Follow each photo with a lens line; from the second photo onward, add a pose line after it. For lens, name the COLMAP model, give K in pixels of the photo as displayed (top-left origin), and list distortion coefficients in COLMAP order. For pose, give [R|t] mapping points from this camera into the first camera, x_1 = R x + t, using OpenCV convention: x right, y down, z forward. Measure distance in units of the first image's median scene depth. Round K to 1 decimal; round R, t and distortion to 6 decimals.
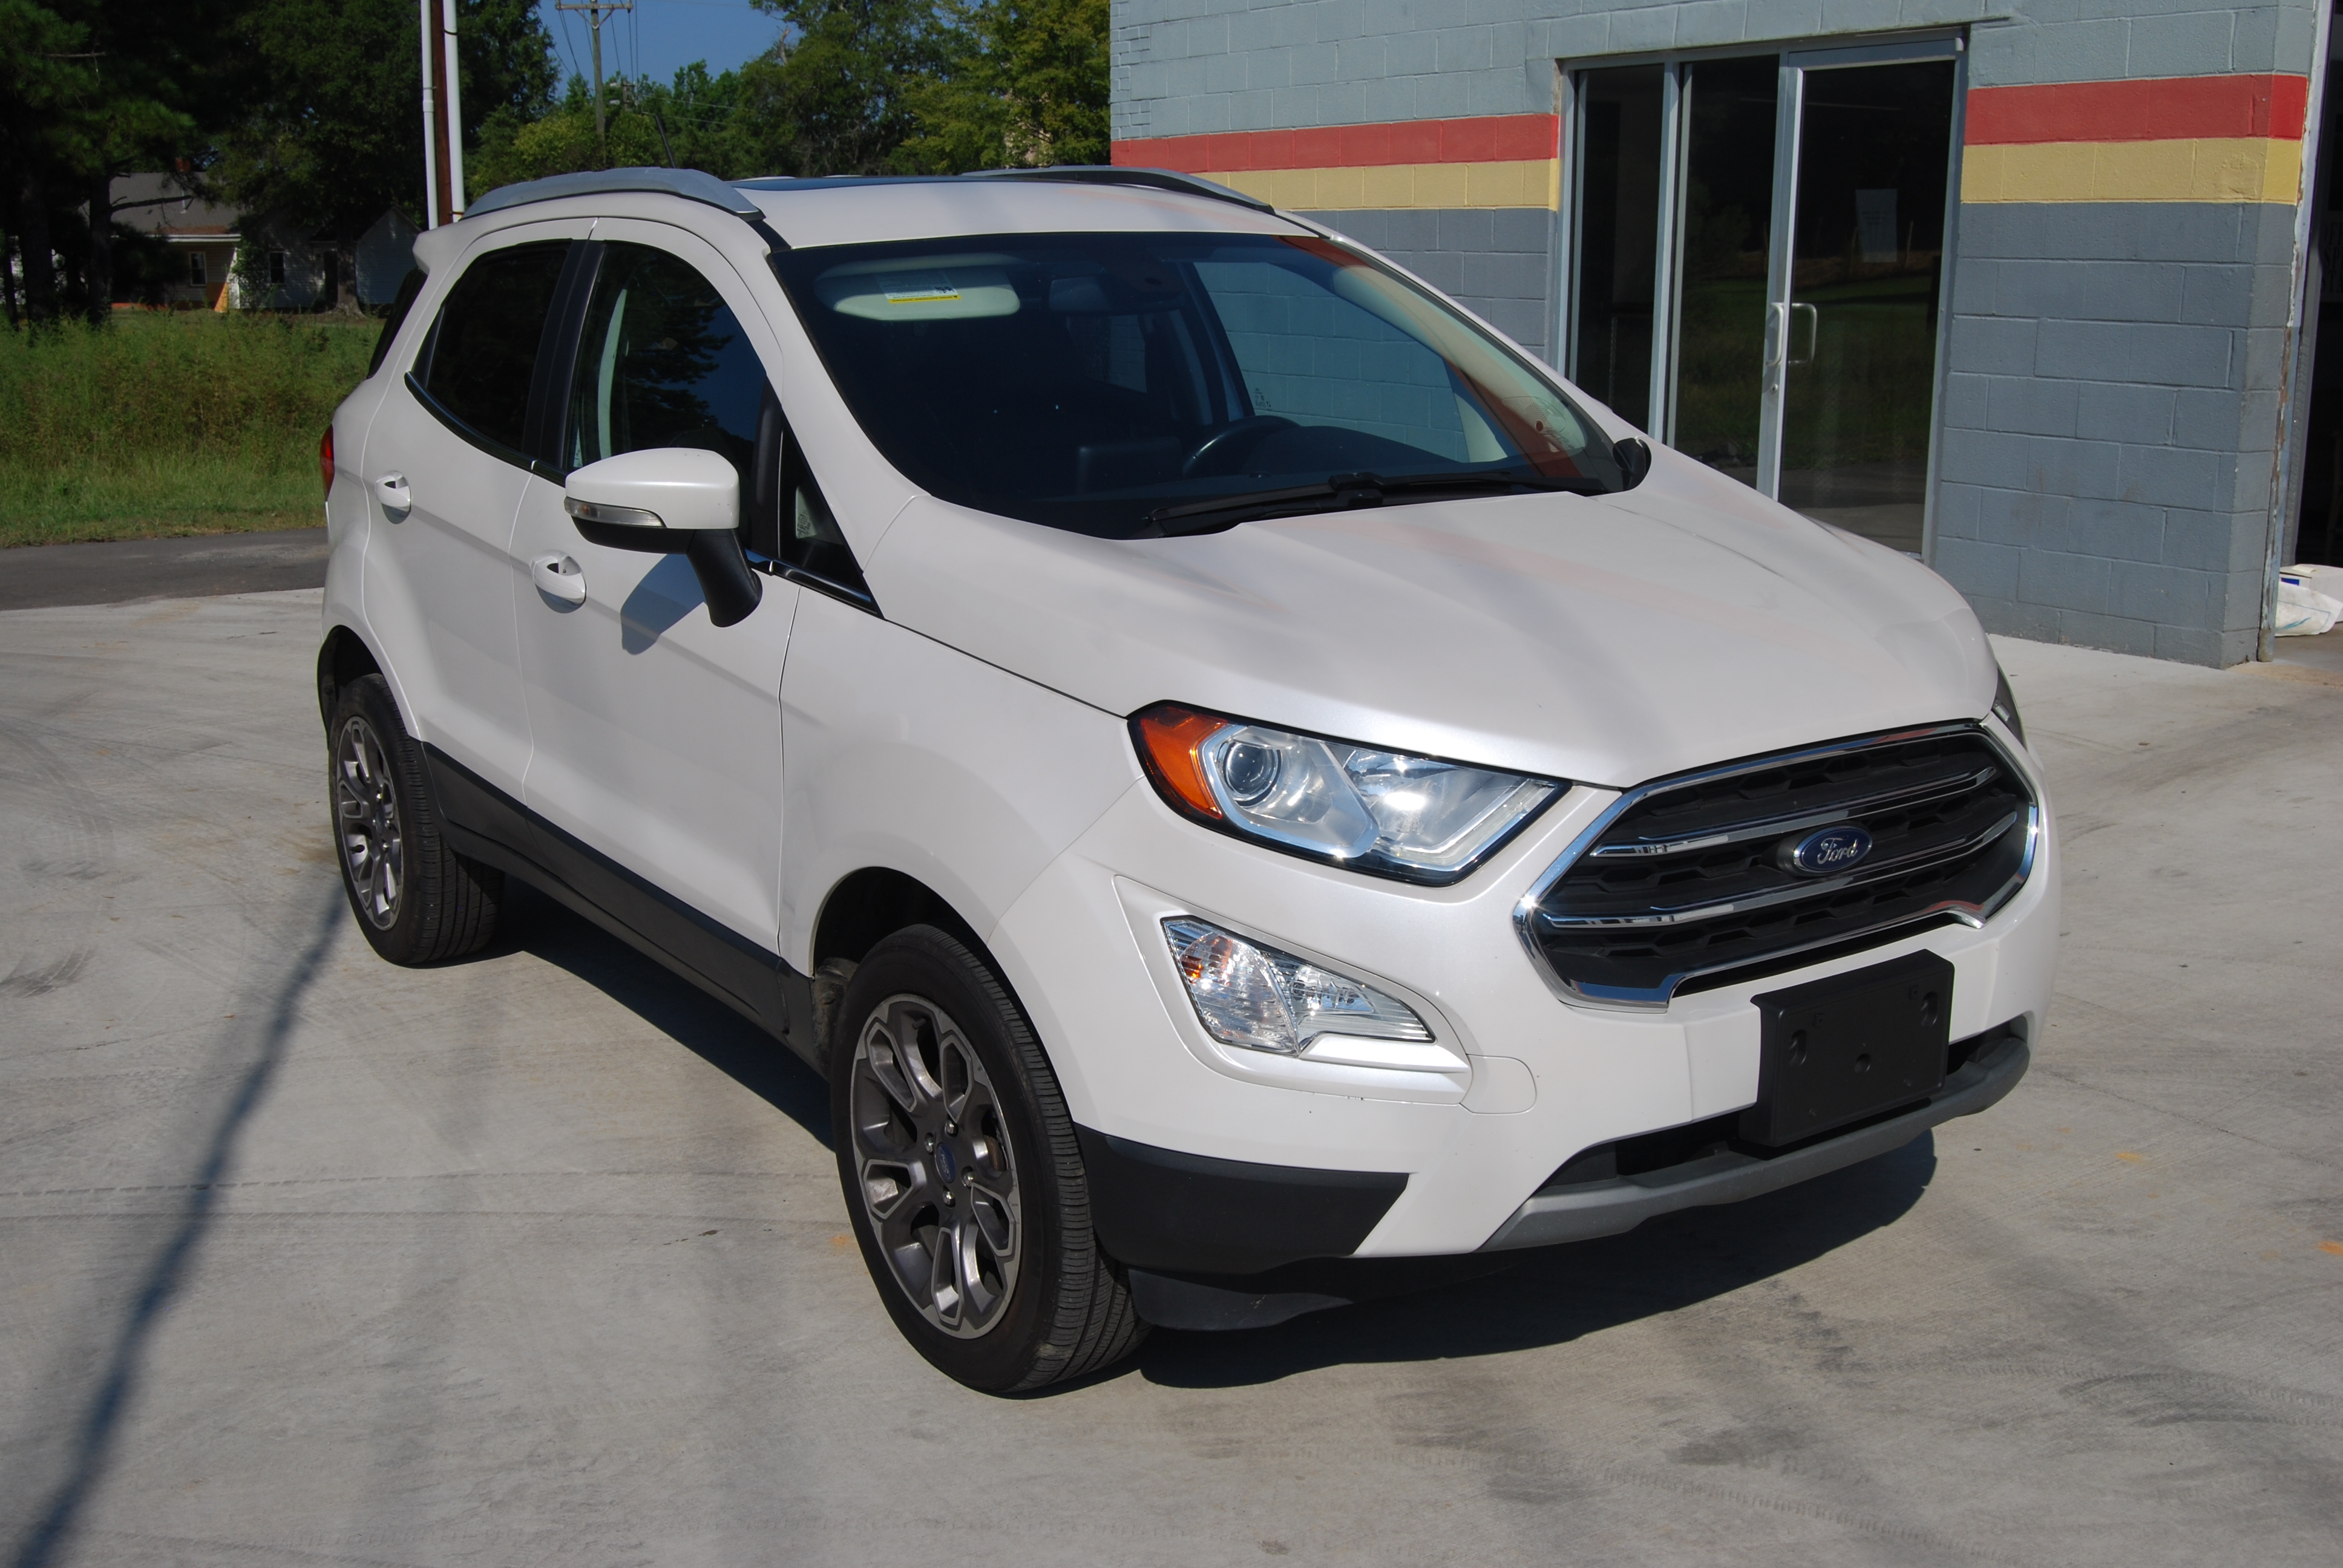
lens RADIAL K [[2433.3, 0, 1171.5], [0, 2433.3, 784.0], [0, 0, 1]] dist [-0.072799, 0.016024]
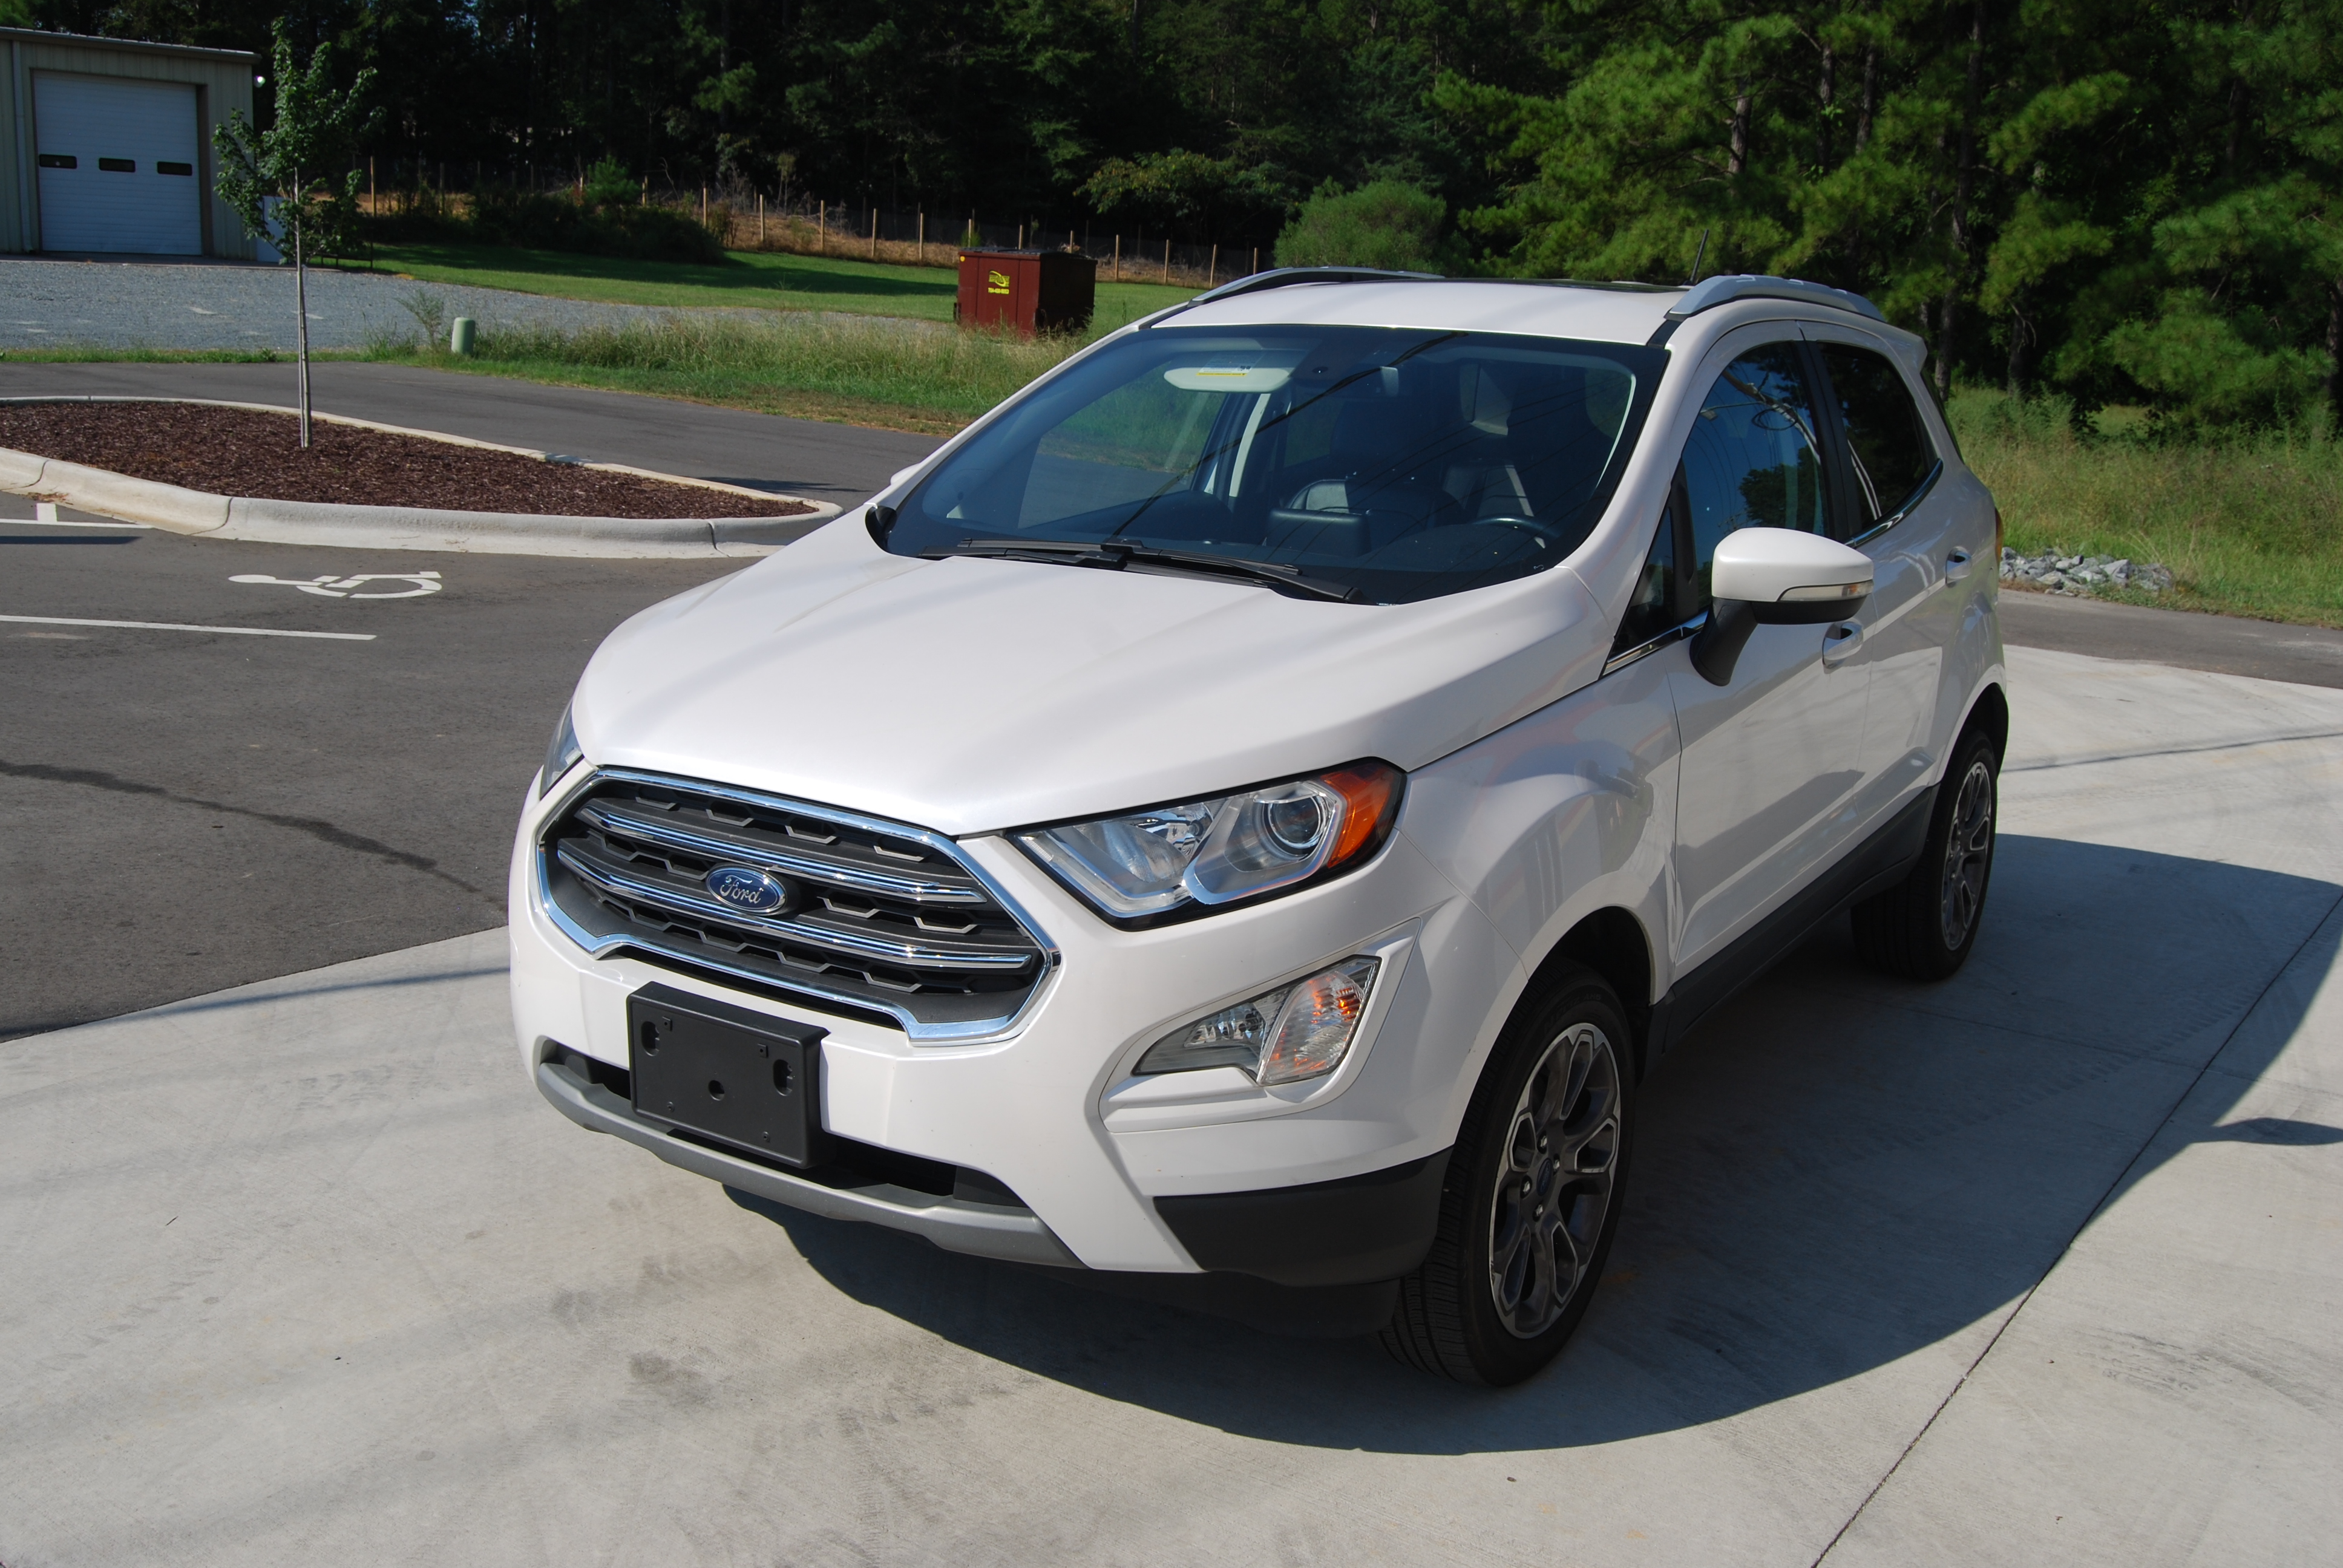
lens RADIAL K [[2083.4, 0, 1171.5], [0, 2083.4, 784.0], [0, 0, 1]] dist [-0.107995, 0.067515]
pose [[0.385171, 0.225411, -0.894893, 0.825061], [-0.239118, 0.960970, 0.139136, -0.136221], [0.891328, 0.160394, 0.424037, 0.550981]]
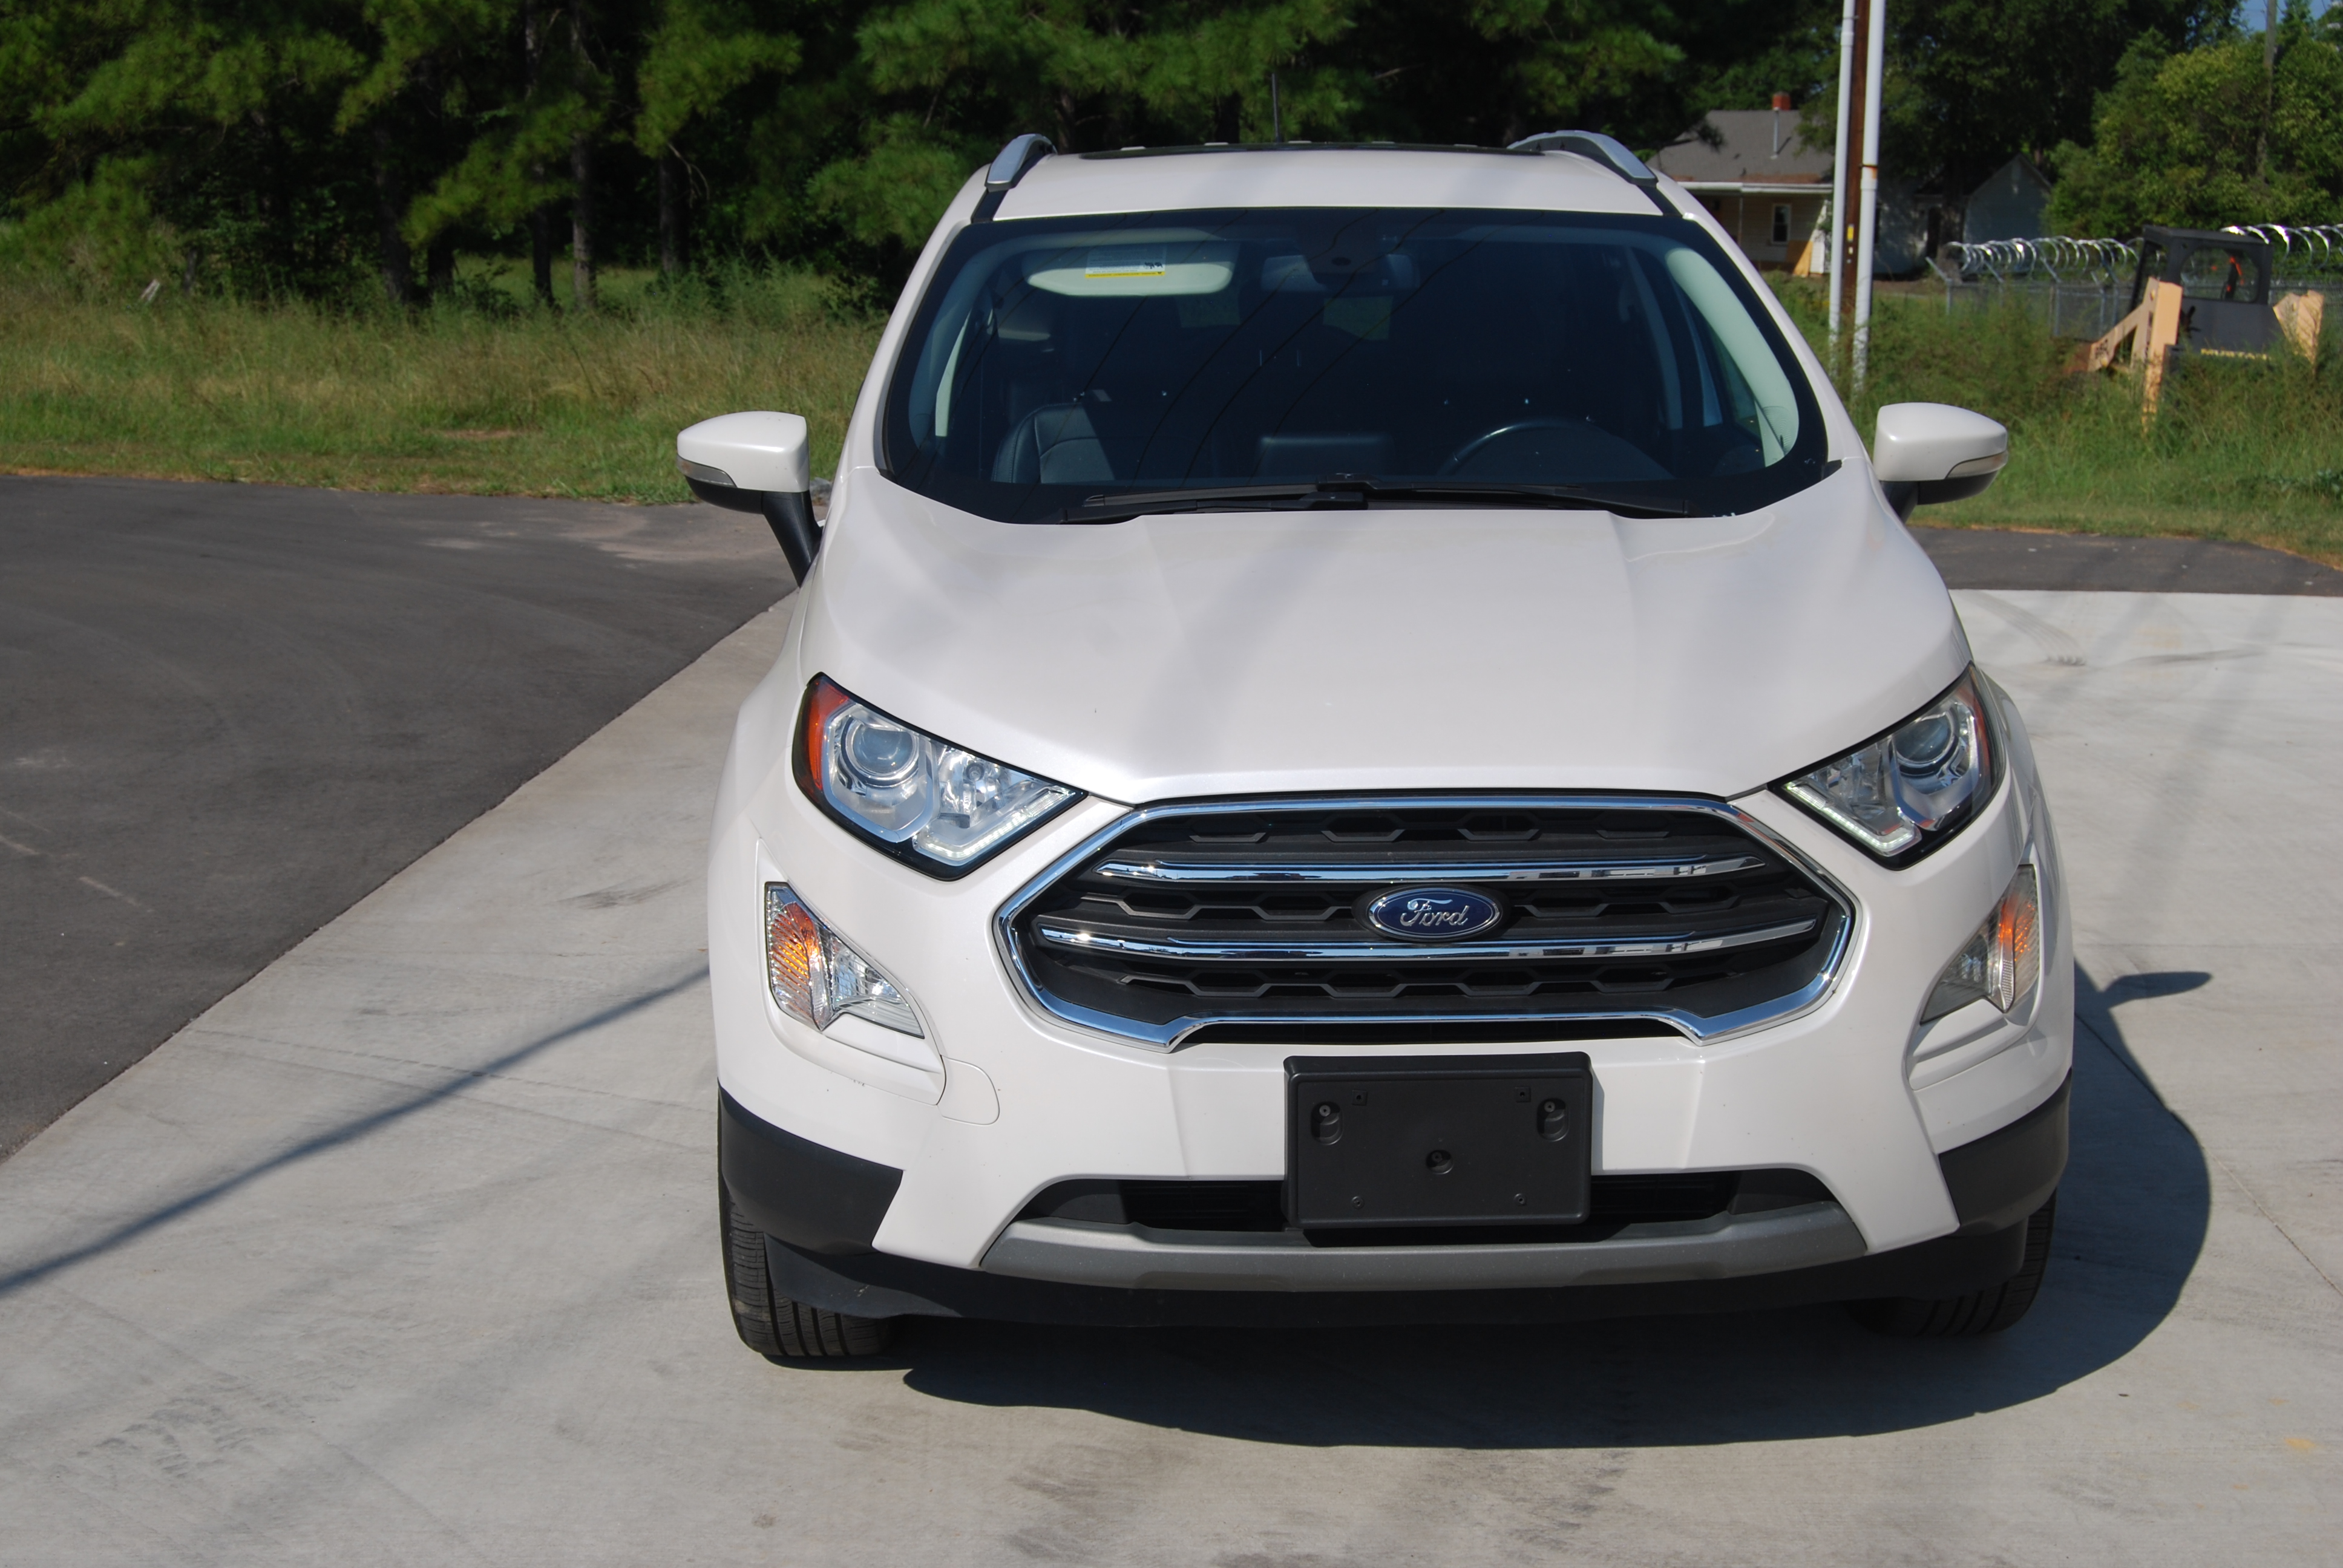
lens RADIAL K [[3018.5, 0, 1171.5], [0, 3018.5, 784.0], [0, 0, 1]] dist [-0.058173, 0.005181]
pose [[0.836538, 0.111781, -0.536386, 0.553090], [-0.127064, 0.991858, 0.008533, -0.012137], [0.532972, 0.061017, 0.843930, 0.015490]]
